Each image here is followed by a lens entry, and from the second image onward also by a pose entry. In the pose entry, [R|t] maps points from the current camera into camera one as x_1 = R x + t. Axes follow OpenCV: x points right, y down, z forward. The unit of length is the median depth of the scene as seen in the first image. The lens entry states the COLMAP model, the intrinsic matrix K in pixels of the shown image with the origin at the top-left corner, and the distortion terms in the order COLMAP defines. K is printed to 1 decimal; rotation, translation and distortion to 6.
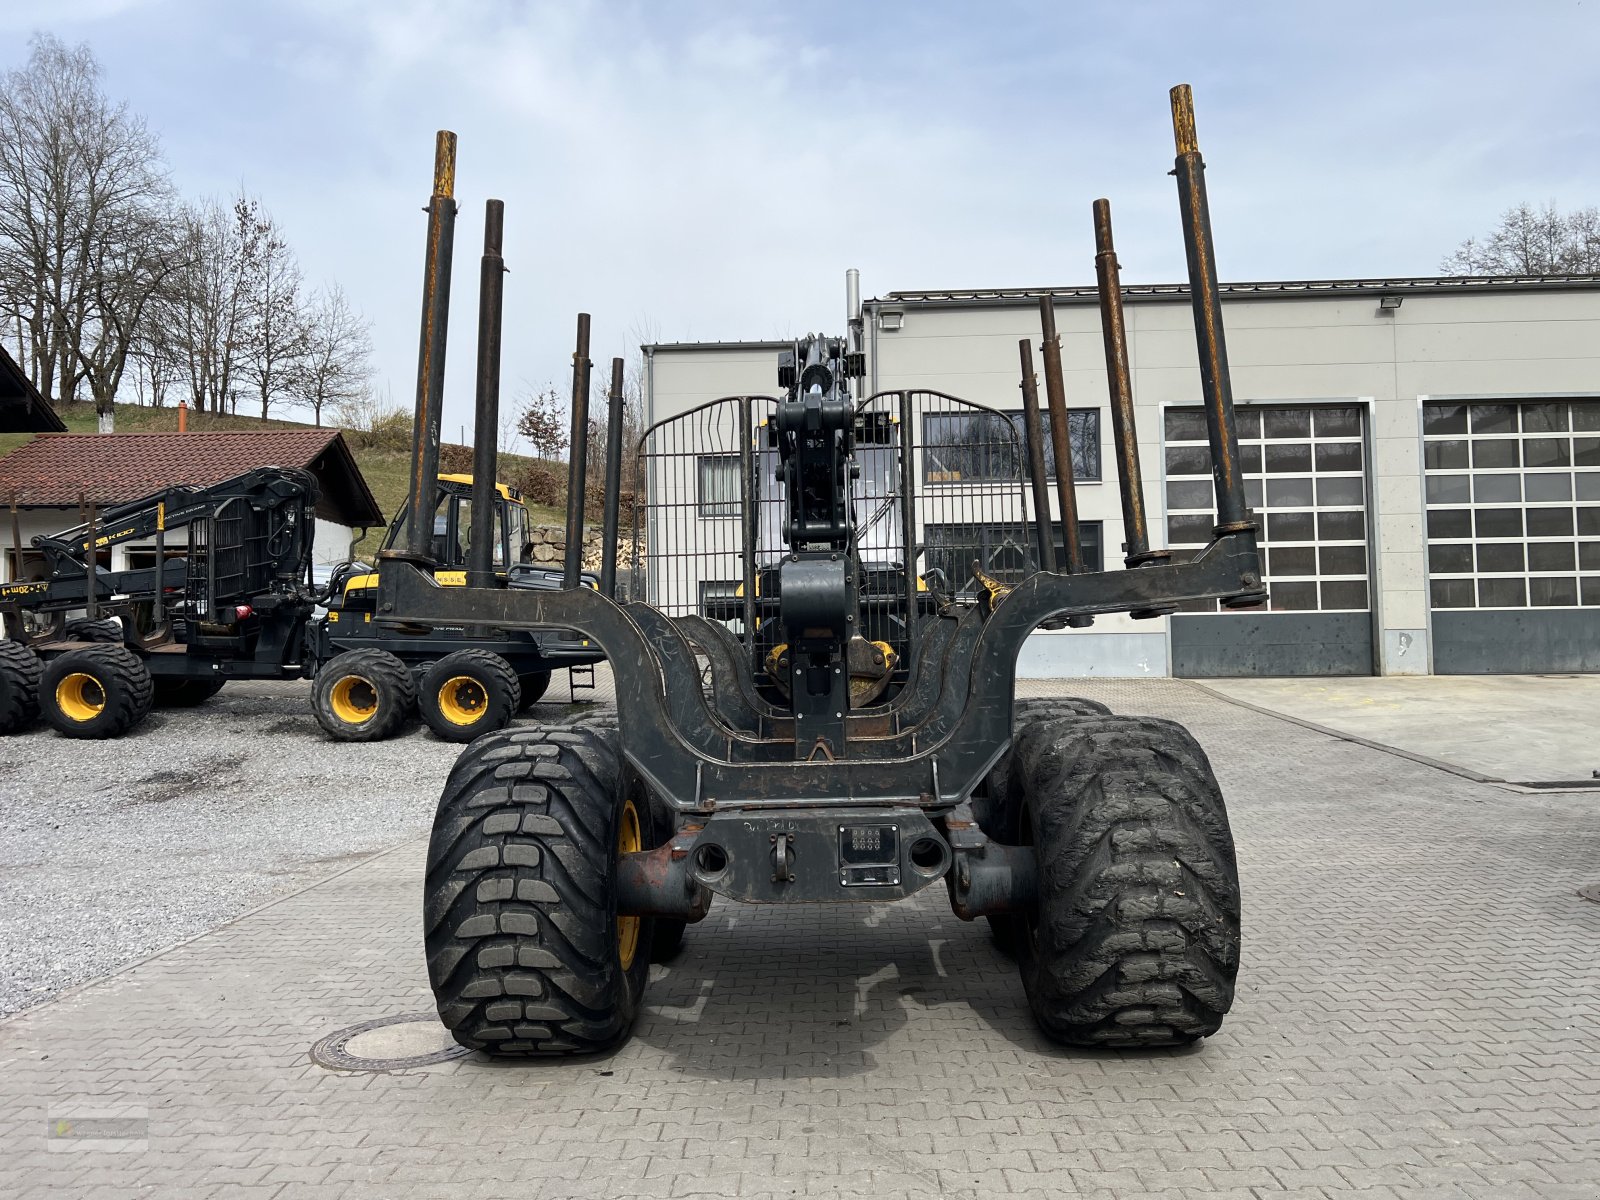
lens RADIAL K [[1203.9, 0, 792.8], [0, 1203.9, 593.7], [0, 0, 1]] dist [0.058044, -0.061683]
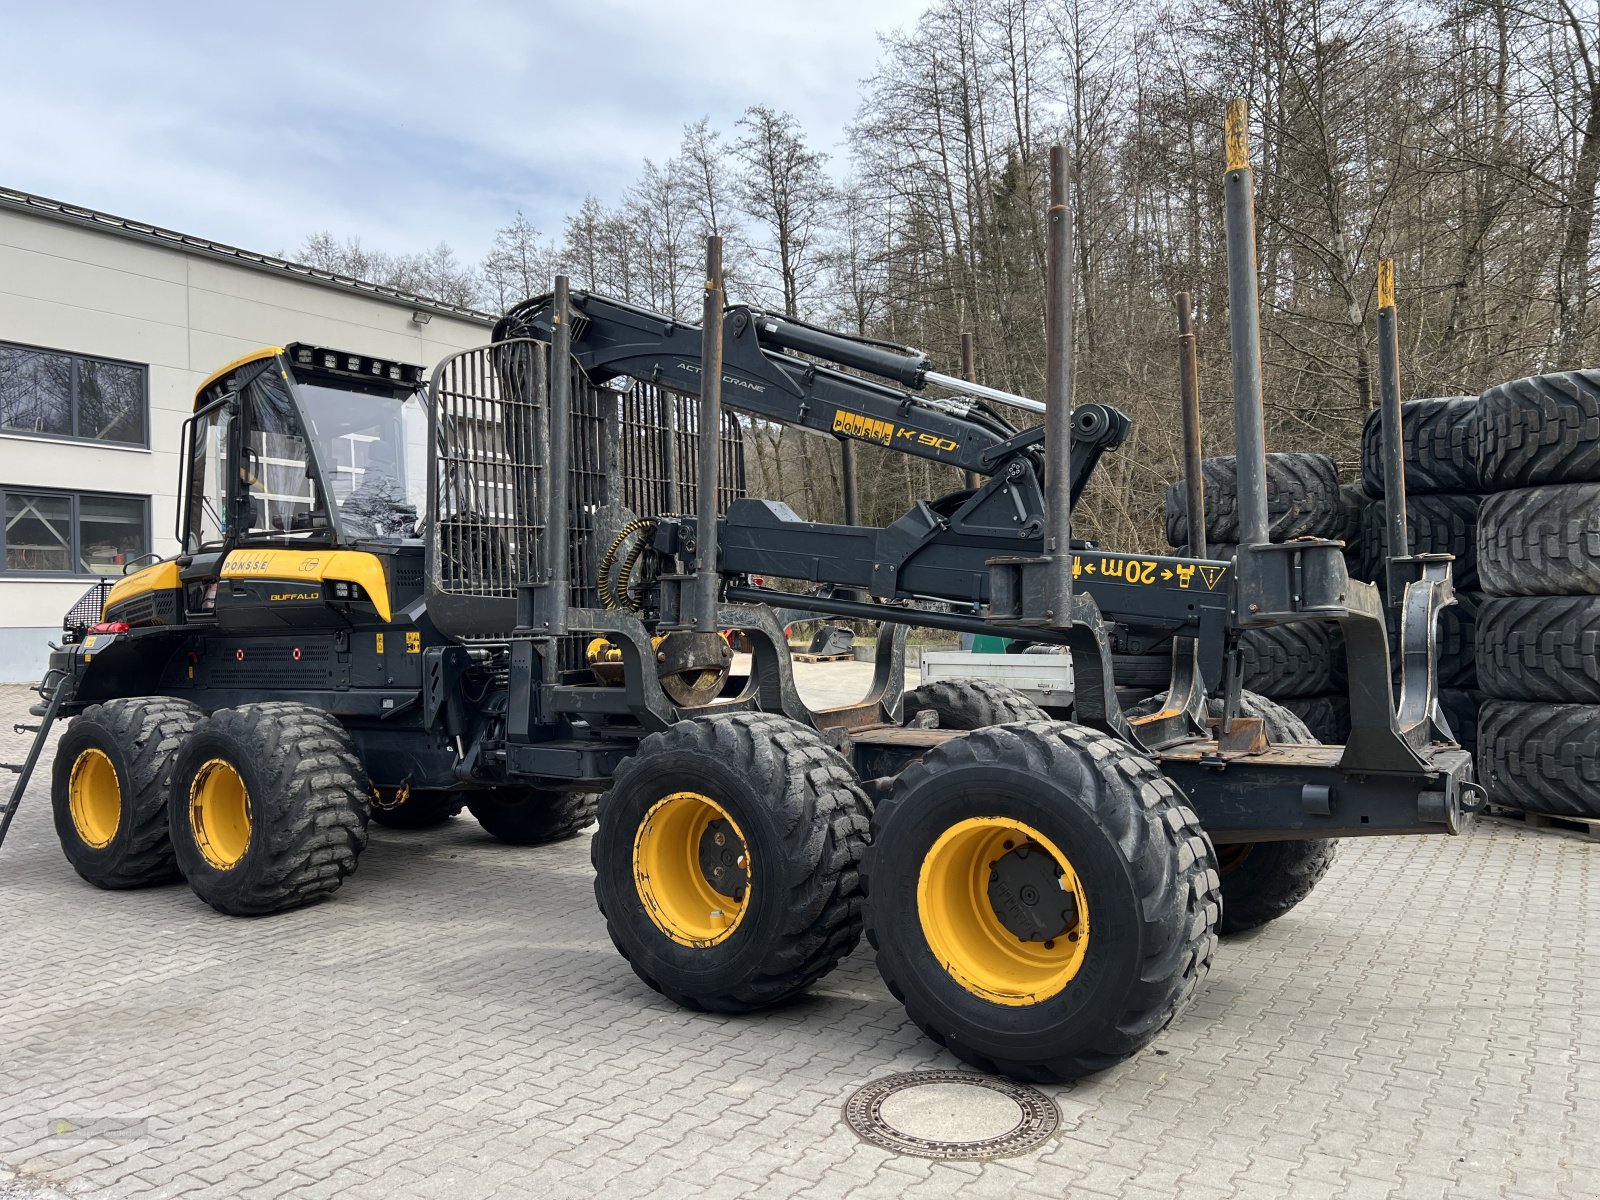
lens RADIAL K [[1211.5, 0, 792.3], [0, 1211.5, 597.5], [0, 0, 1]] dist [0.044580, -0.043989]
pose [[0.535361, 0.019583, 0.844396, -1.174968], [-0.027747, 0.999599, -0.005590, 0.024839], [-0.844168, -0.020437, 0.535690, 0.705264]]
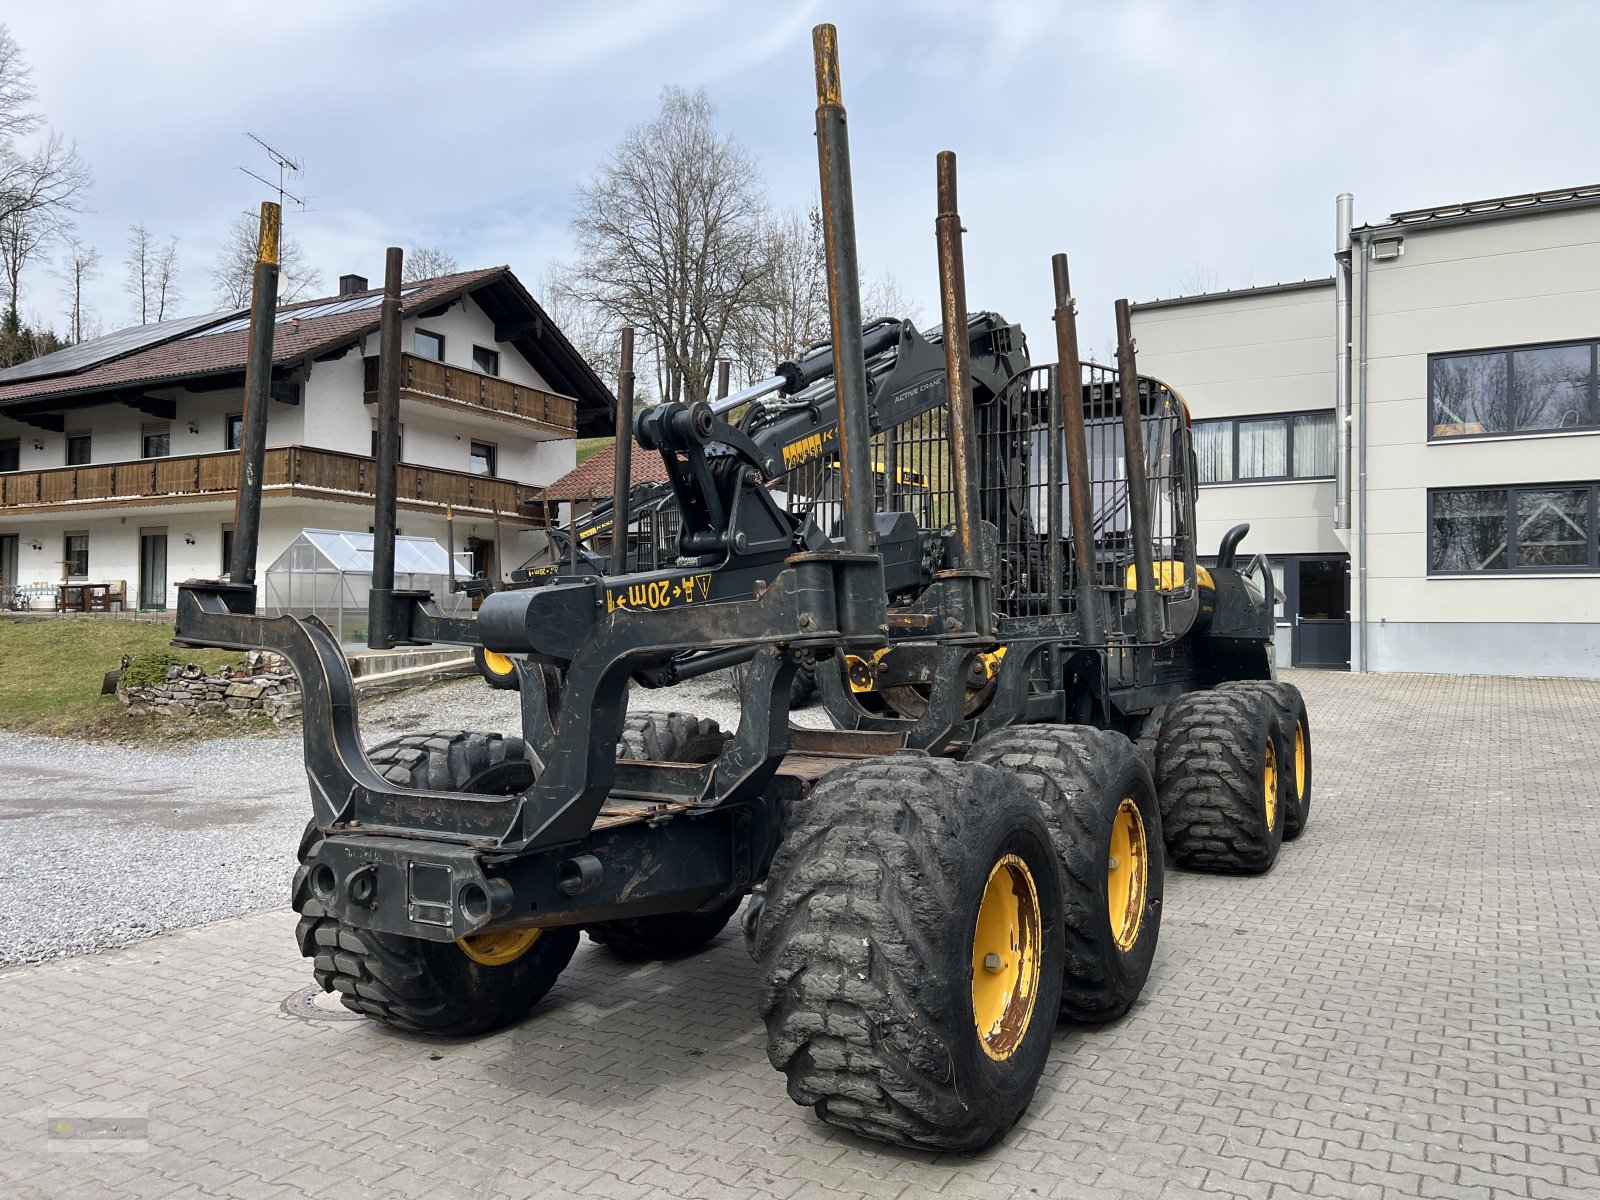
lens RADIAL K [[1201.0, 0, 785.3], [0, 1201.0, 607.2], [0, 0, 1]] dist [0.066579, -0.076664]
pose [[0.878784, 0.013467, -0.477030, 0.615375], [0.004593, 0.999317, 0.036673, -0.041851], [0.477198, -0.034418, 0.878122, 0.211728]]
